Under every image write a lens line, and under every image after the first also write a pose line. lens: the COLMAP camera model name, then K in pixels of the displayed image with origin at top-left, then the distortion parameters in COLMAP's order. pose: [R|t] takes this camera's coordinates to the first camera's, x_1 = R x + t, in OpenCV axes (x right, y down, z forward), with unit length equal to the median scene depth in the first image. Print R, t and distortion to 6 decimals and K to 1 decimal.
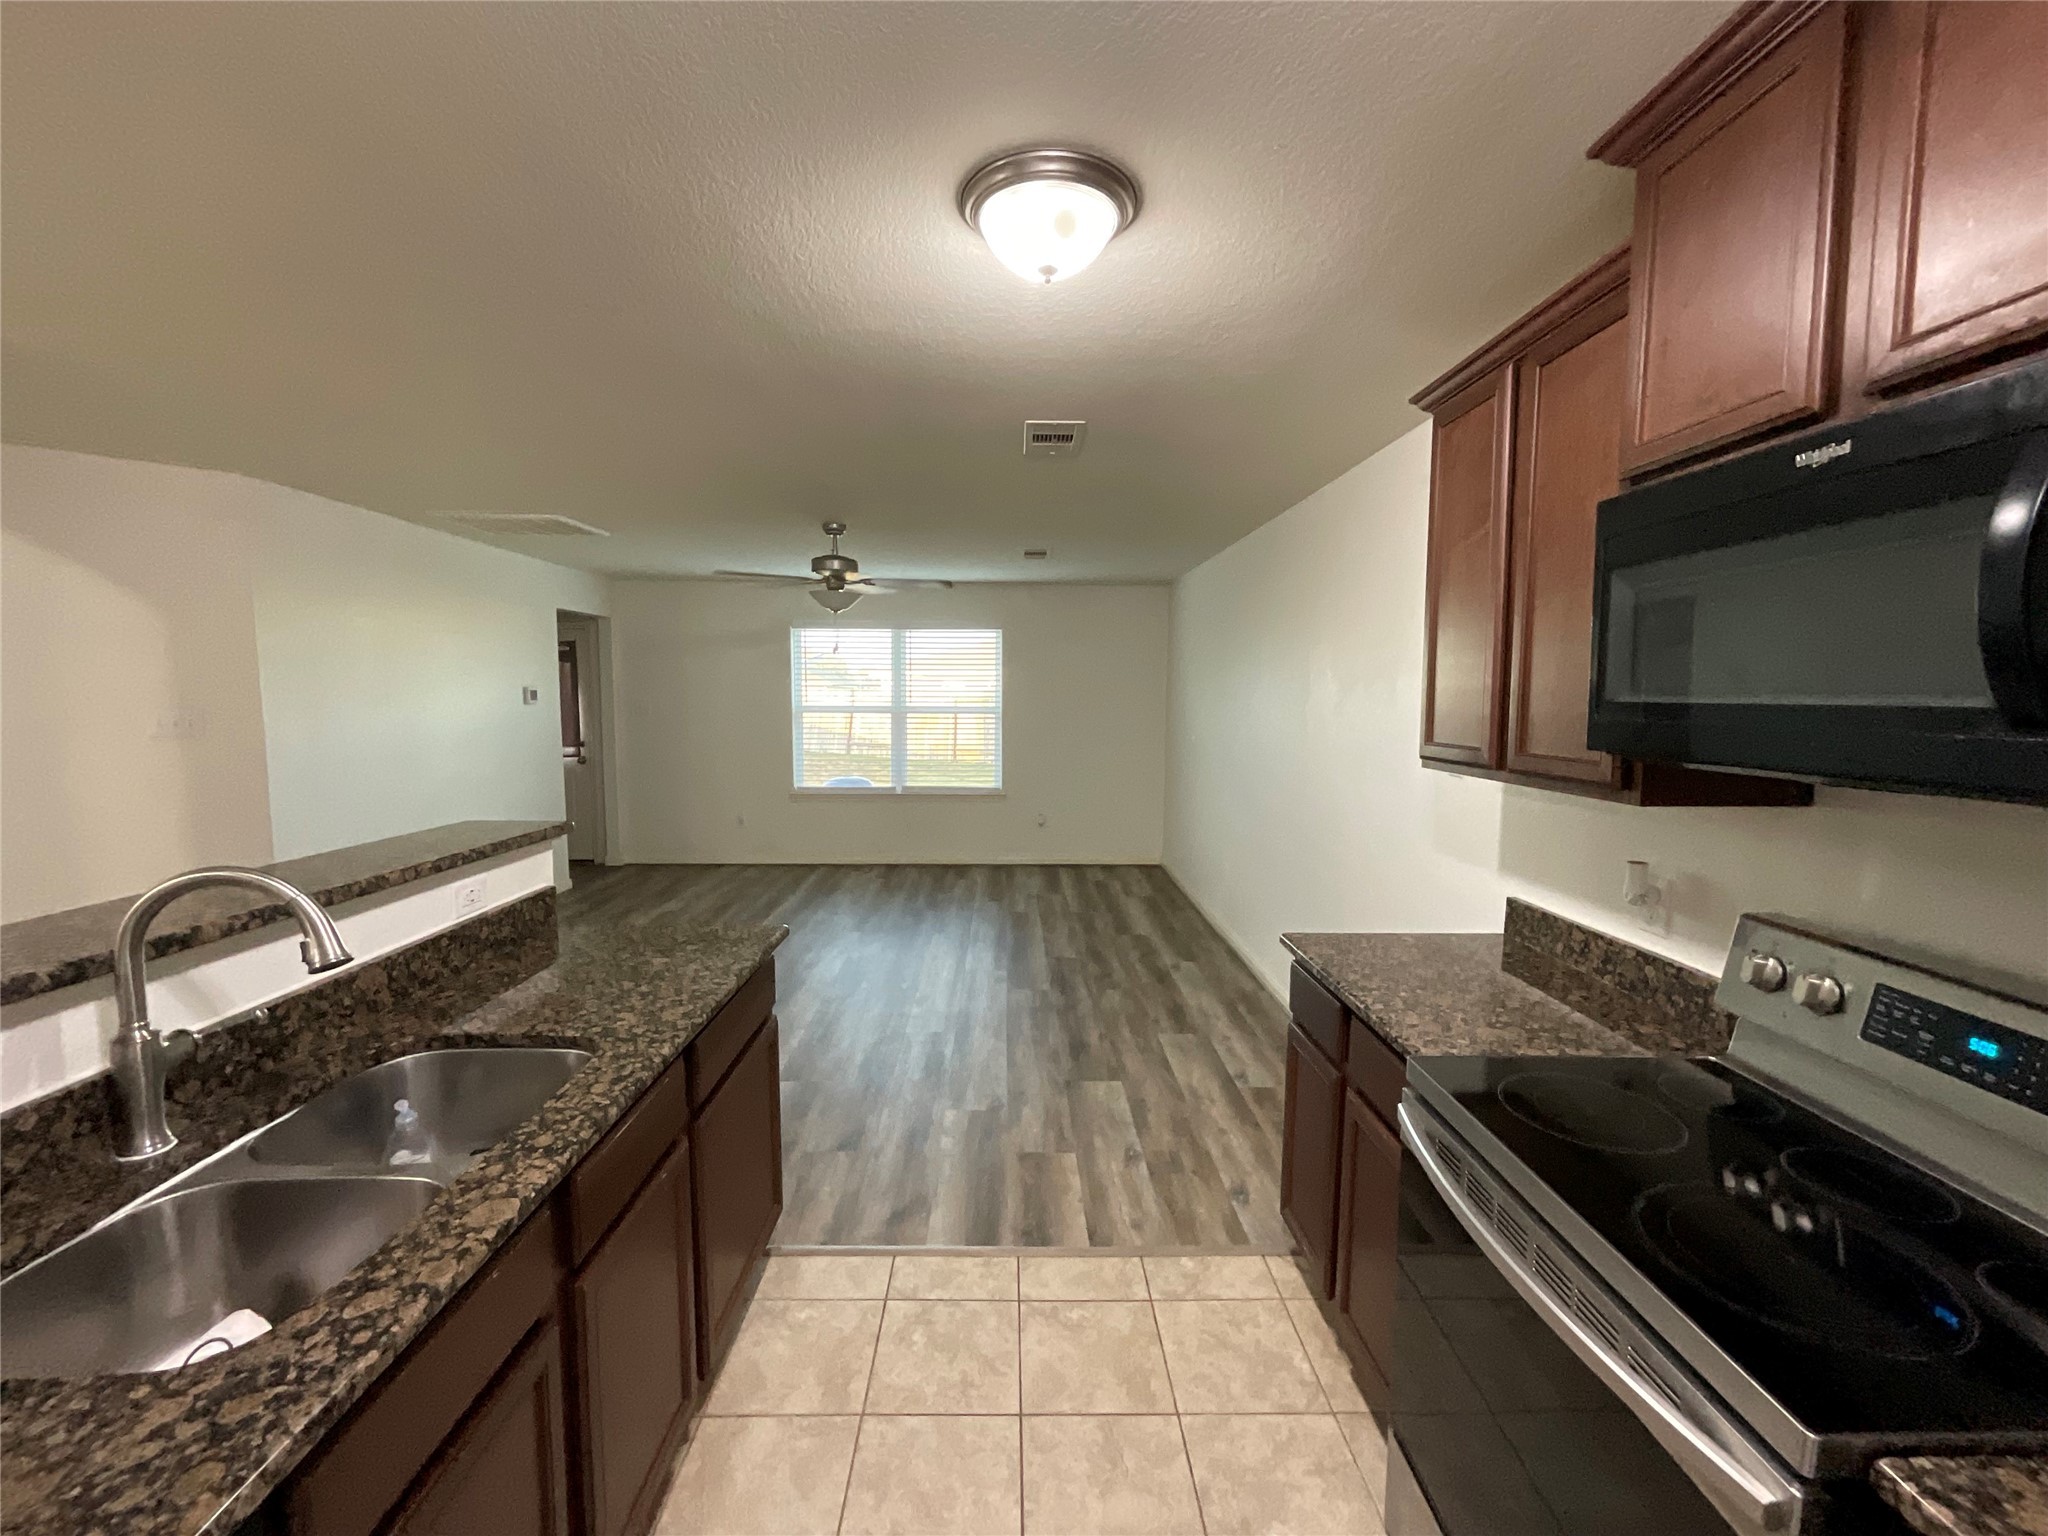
lens RADIAL K [[833.1, 0, 1028.1], [0, 833.1, 769.3], [0, 0, 1]] dist [-0.002889, -0.000320]
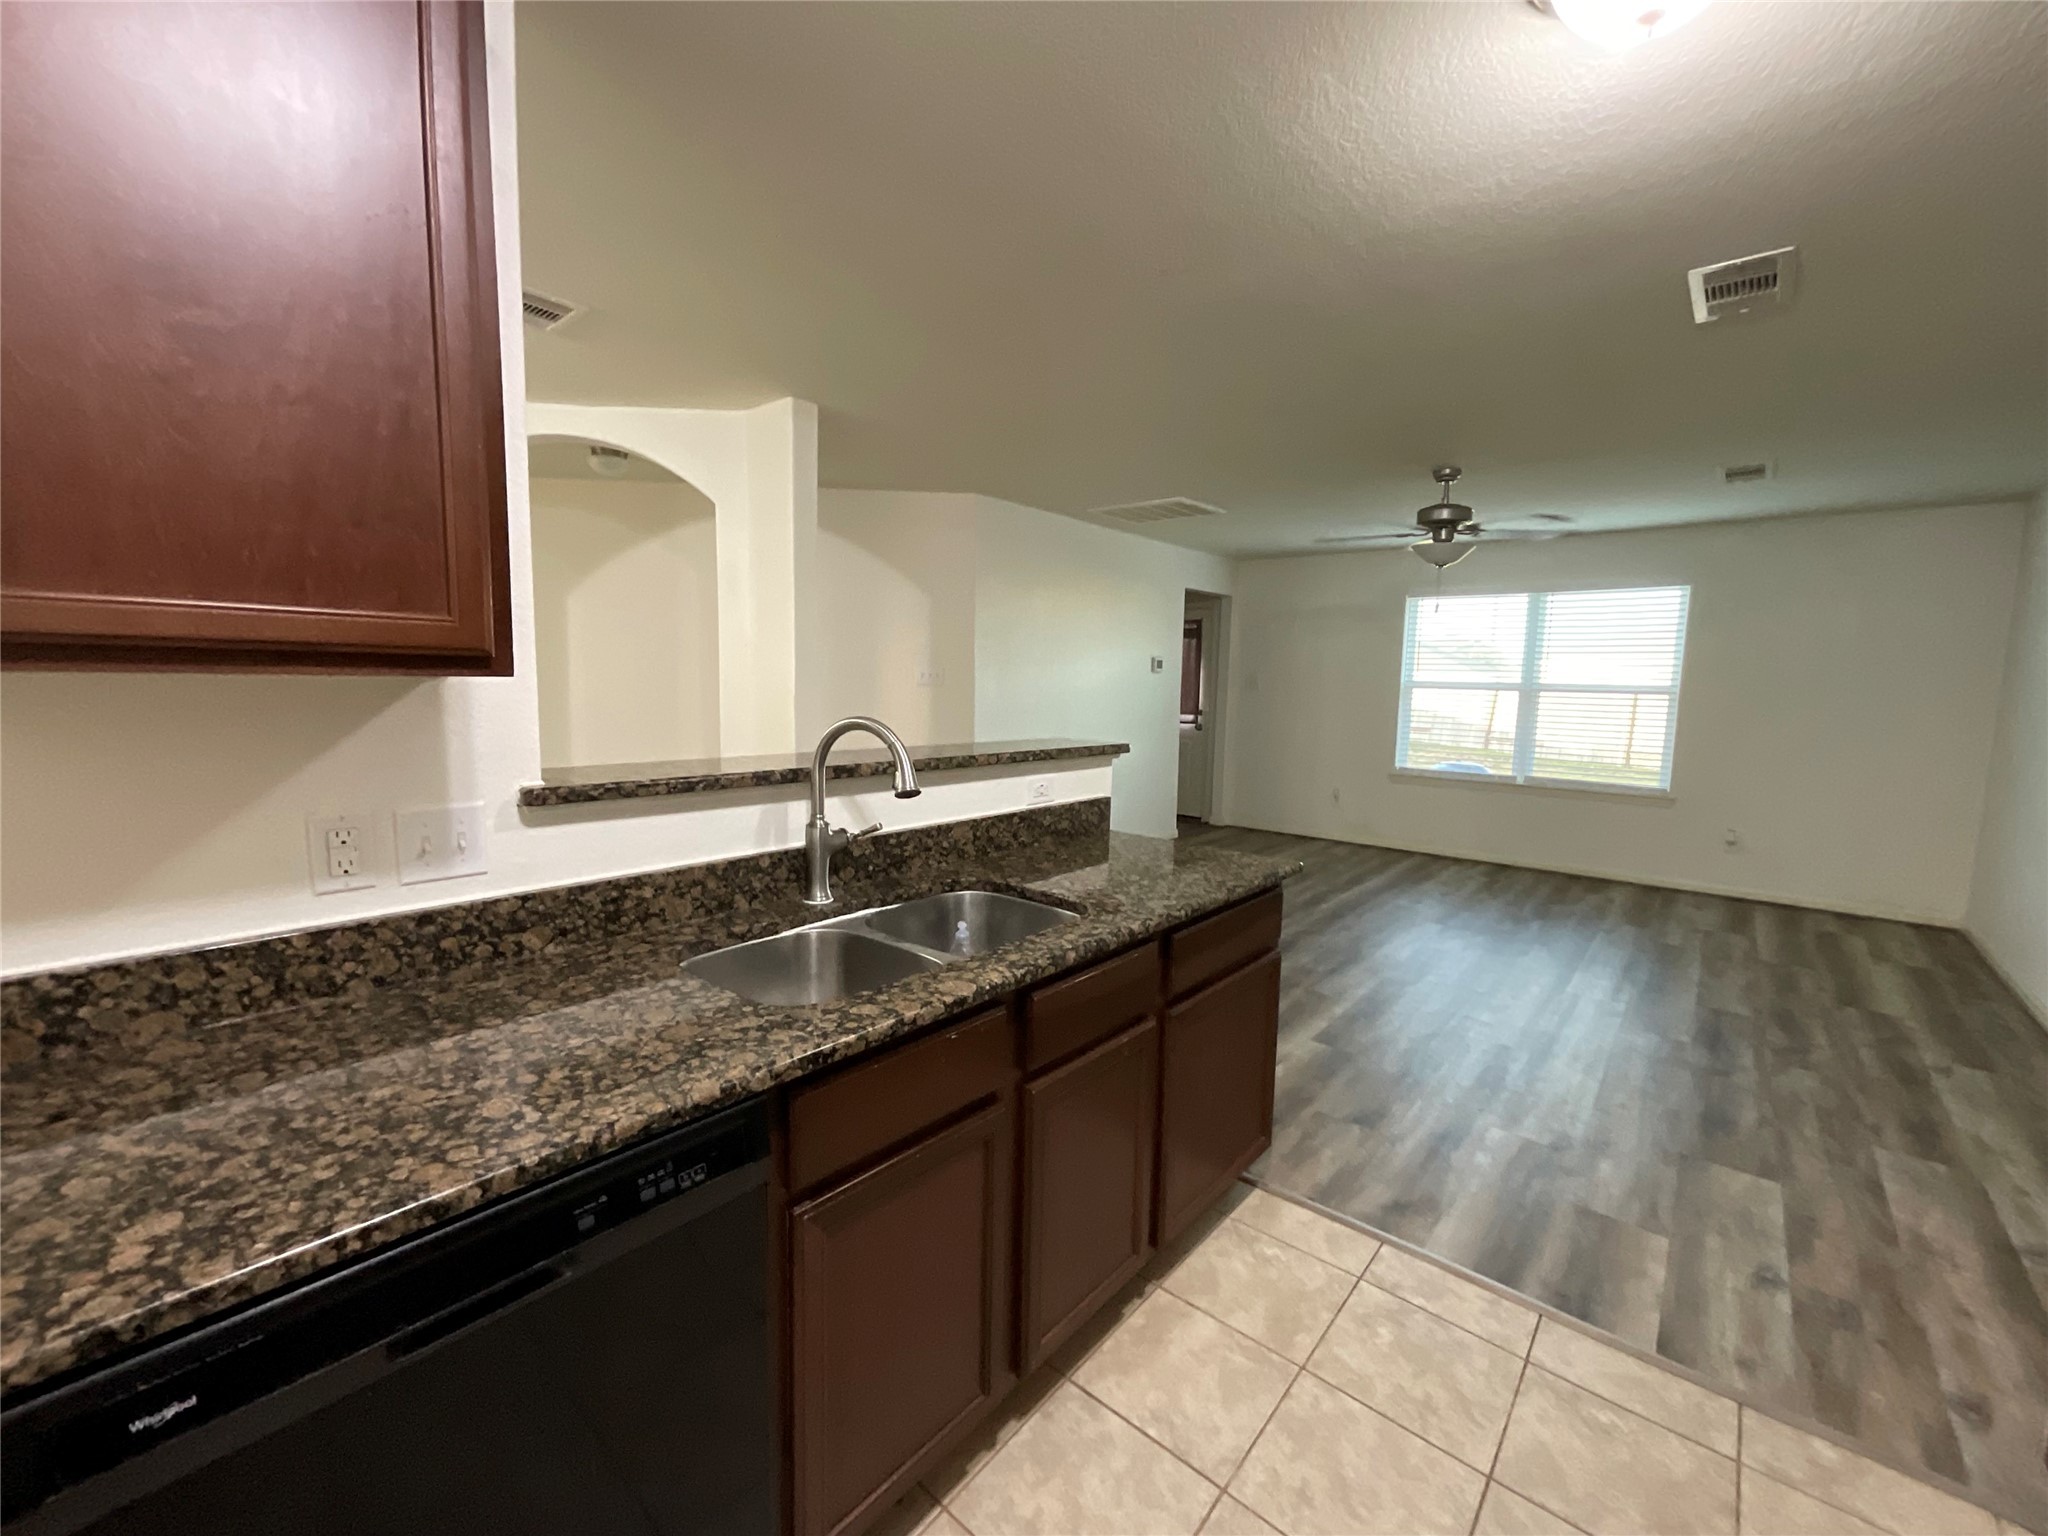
lens RADIAL K [[833.1, 0, 1029.6], [0, 833.1, 771.8], [0, 0, 1]] dist [-0.002889, -0.000320]
pose [[0.744640, 0.082141, -0.662393, 0.113625], [-0.076479, 0.996363, 0.037581, 0.069664], [0.663071, 0.022675, 0.748213, 0.055975]]
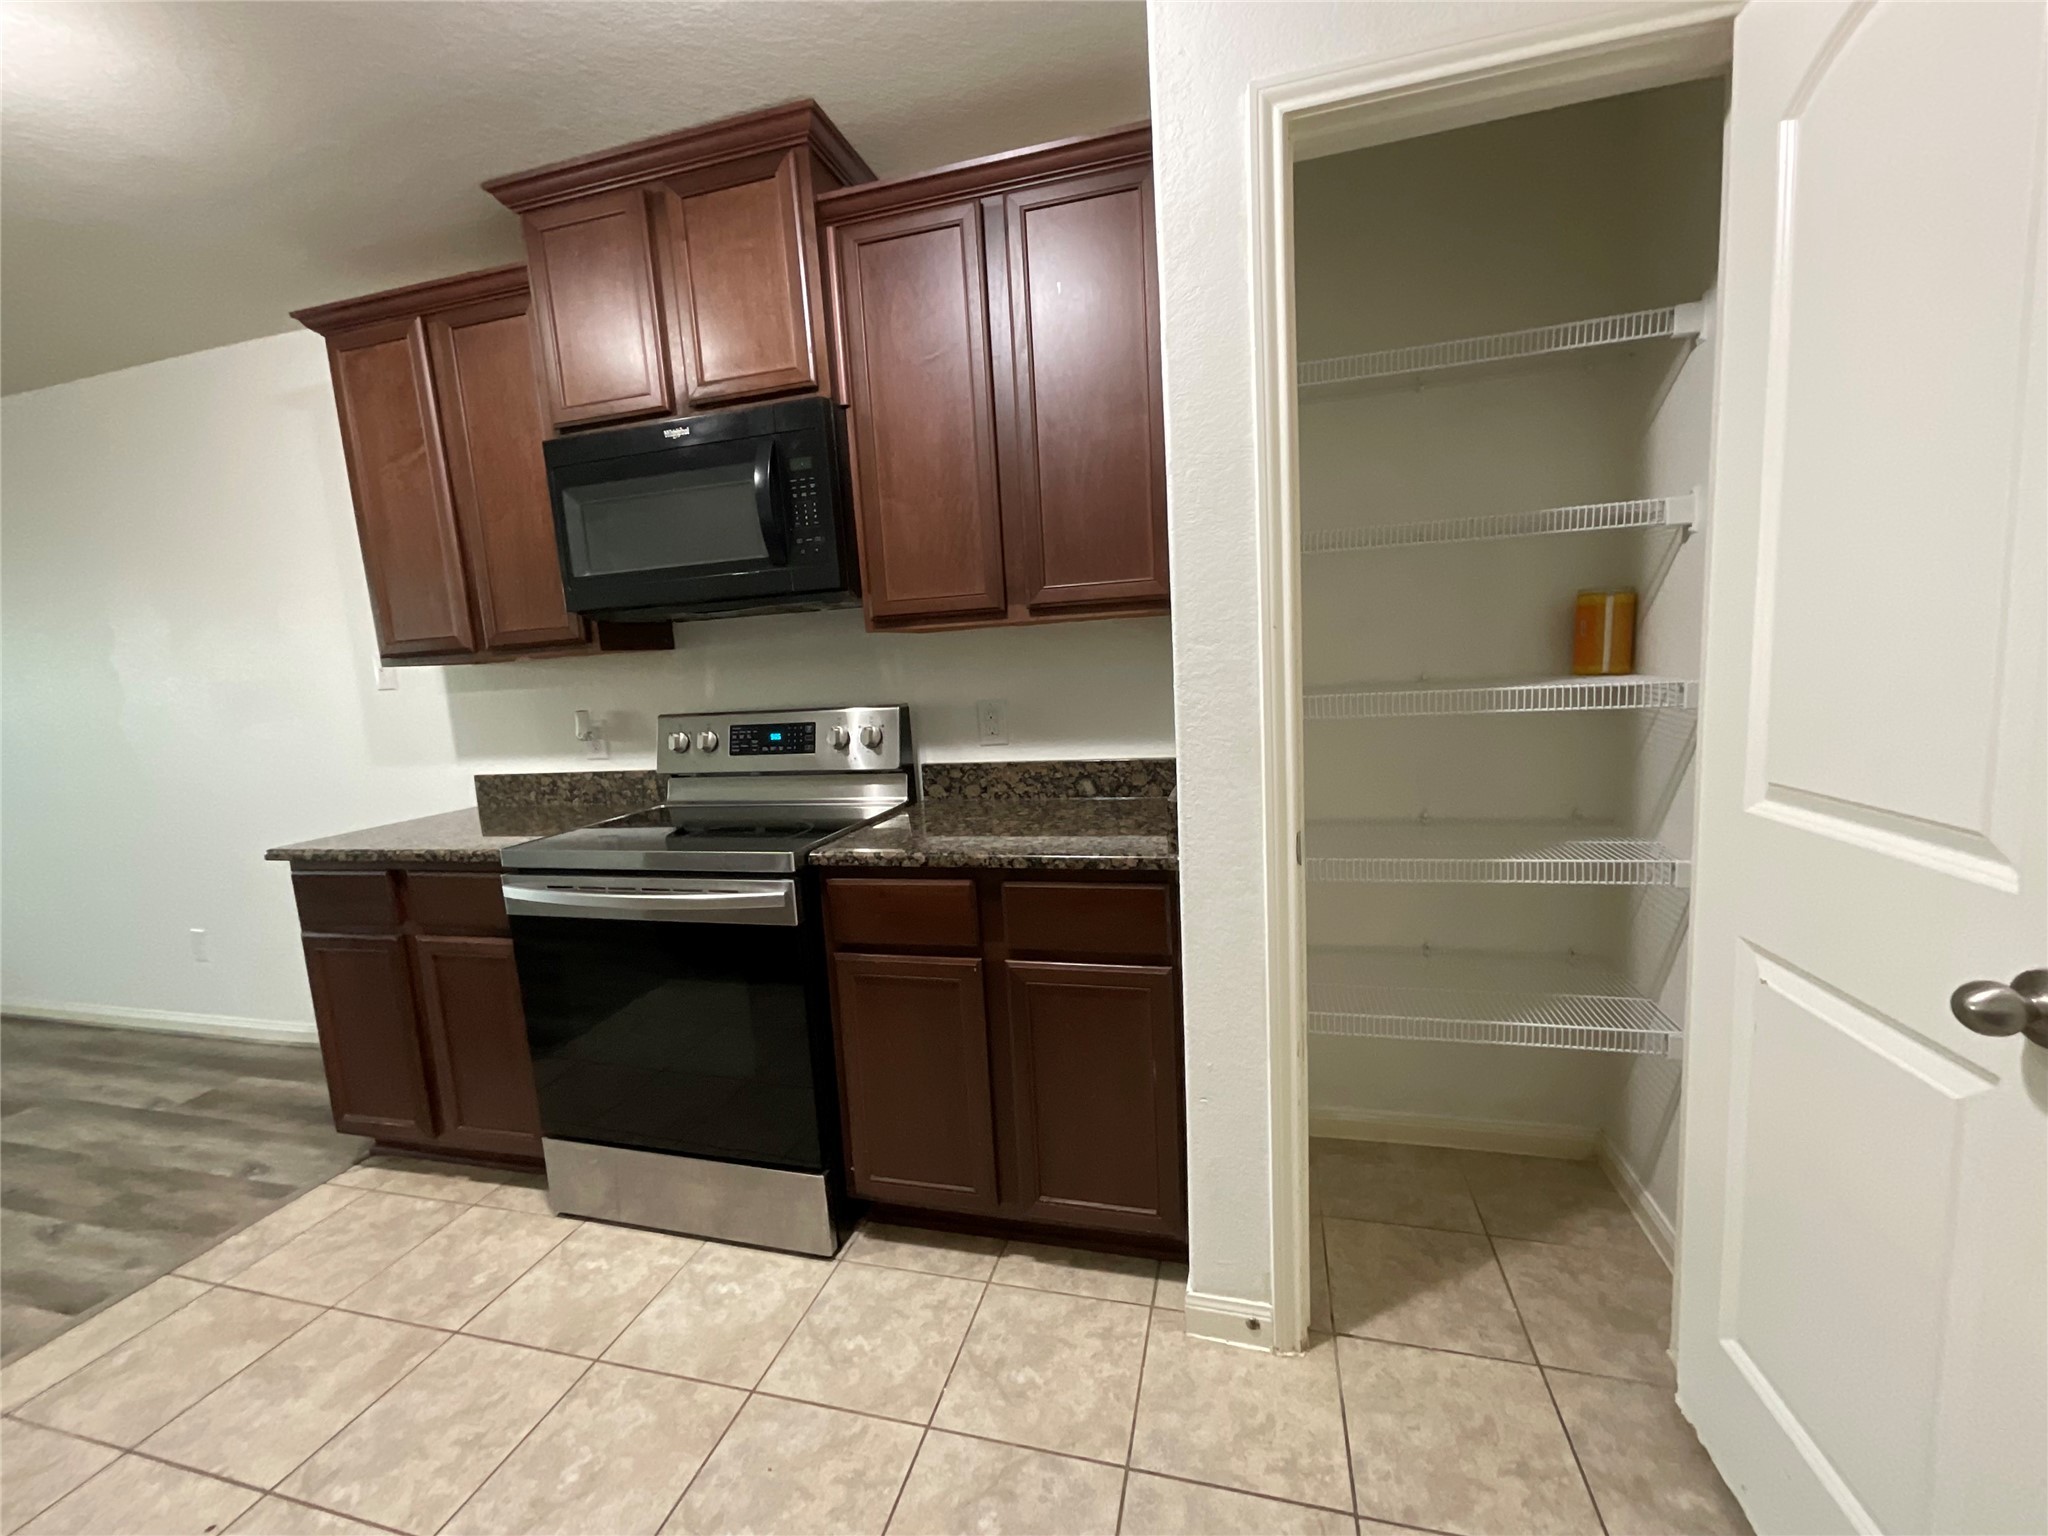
lens RADIAL K [[833.1, 0, 1020.9], [0, 833.1, 803.8], [0, 0, 1]] dist [-0.002889, -0.000320]
pose [[0.268609, -0.166431, 0.948762, -0.356201], [0.144129, 0.980816, 0.131249, 0.144122], [-0.952405, 0.101489, 0.287444, -0.102267]]
